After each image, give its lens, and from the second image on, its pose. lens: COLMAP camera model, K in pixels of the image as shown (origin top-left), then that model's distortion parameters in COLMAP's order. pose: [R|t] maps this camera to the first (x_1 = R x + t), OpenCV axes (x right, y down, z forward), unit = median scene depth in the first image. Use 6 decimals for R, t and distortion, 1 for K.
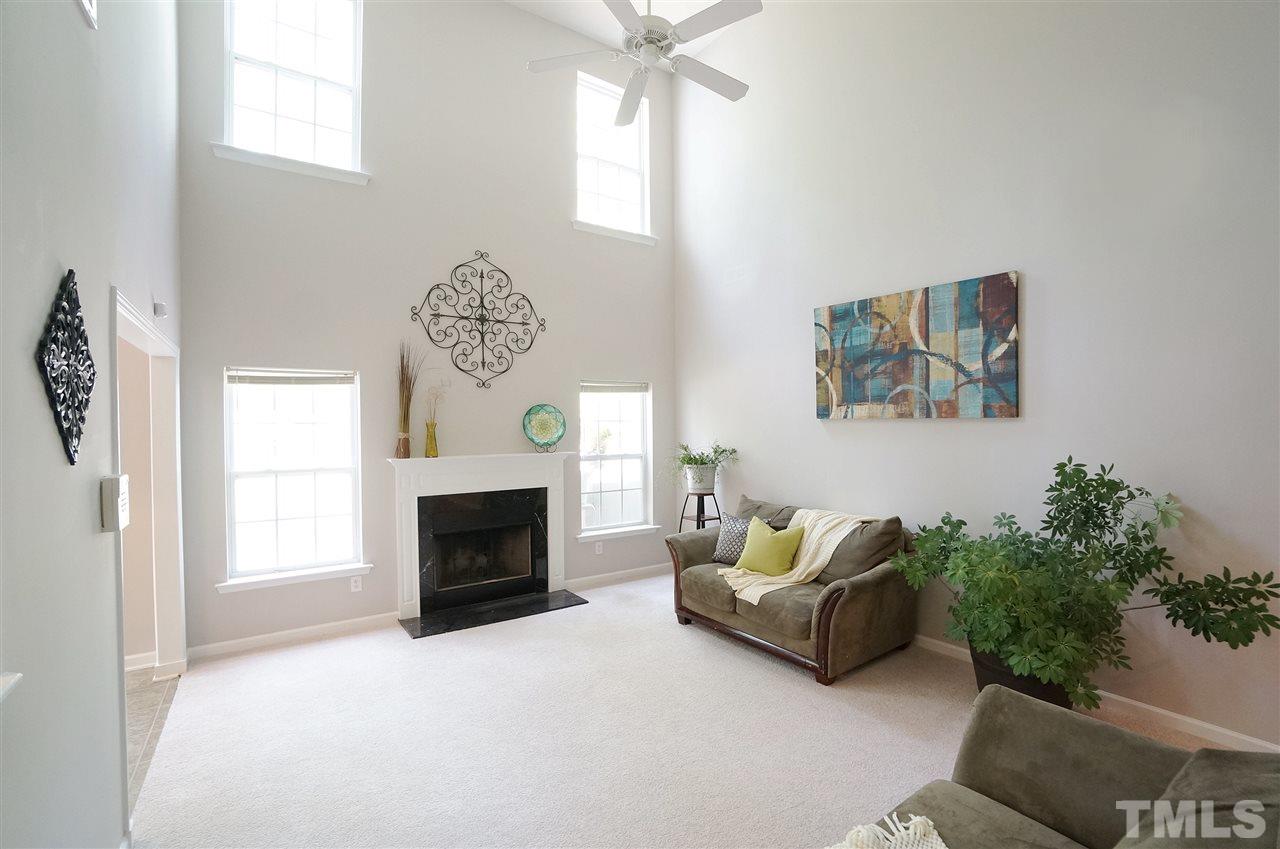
lens RADIAL K [[572.3, 0, 640.0], [0, 572.3, 424.5], [0, 0, 1]] dist [-0.001798, -0.000179]
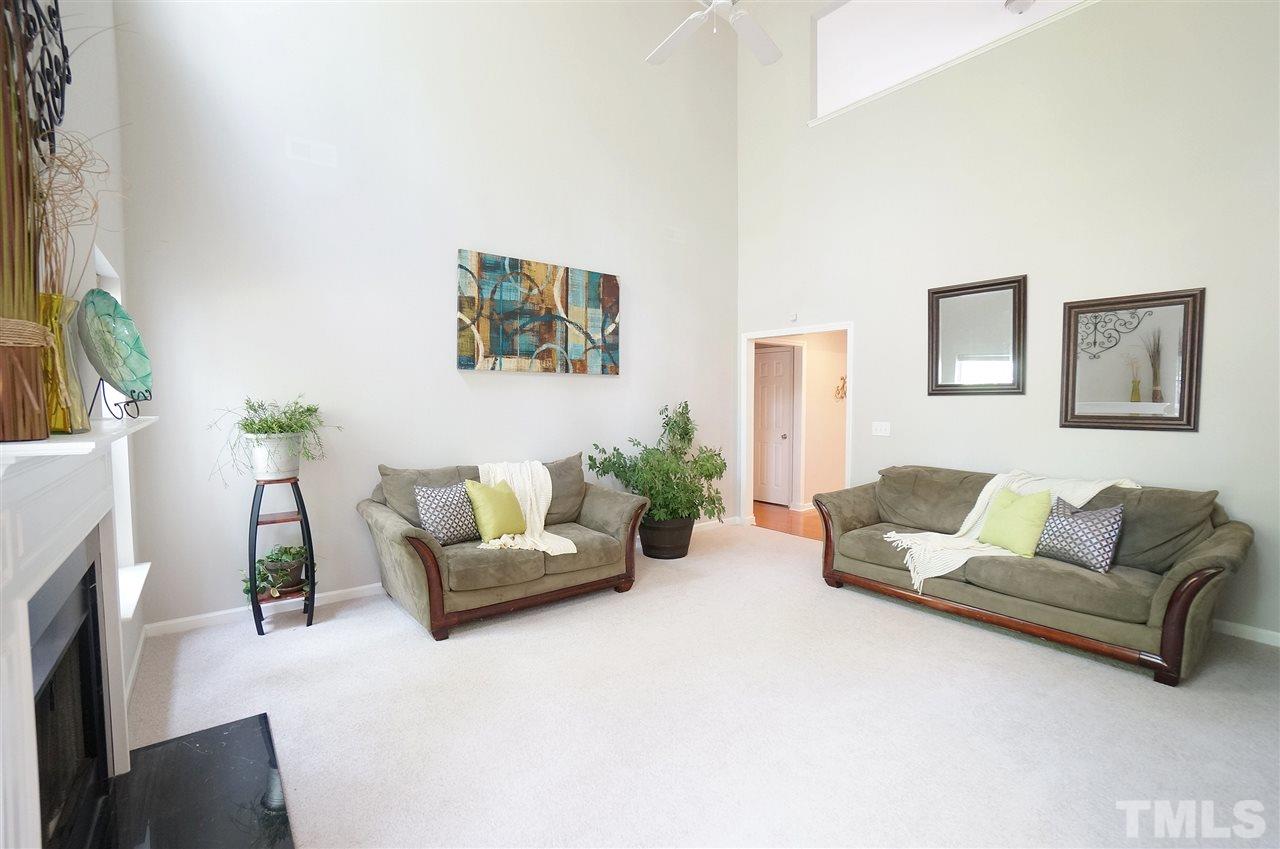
lens RADIAL K [[572.3, 0, 640.0], [0, 572.3, 424.5], [0, 0, 1]] dist [-0.001798, -0.000179]
pose [[-0.044154, -0.034542, 0.998427, -0.728089], [0.006698, 0.999369, 0.034871, 0.056868], [-0.999002, 0.008227, -0.043895, 0.864105]]
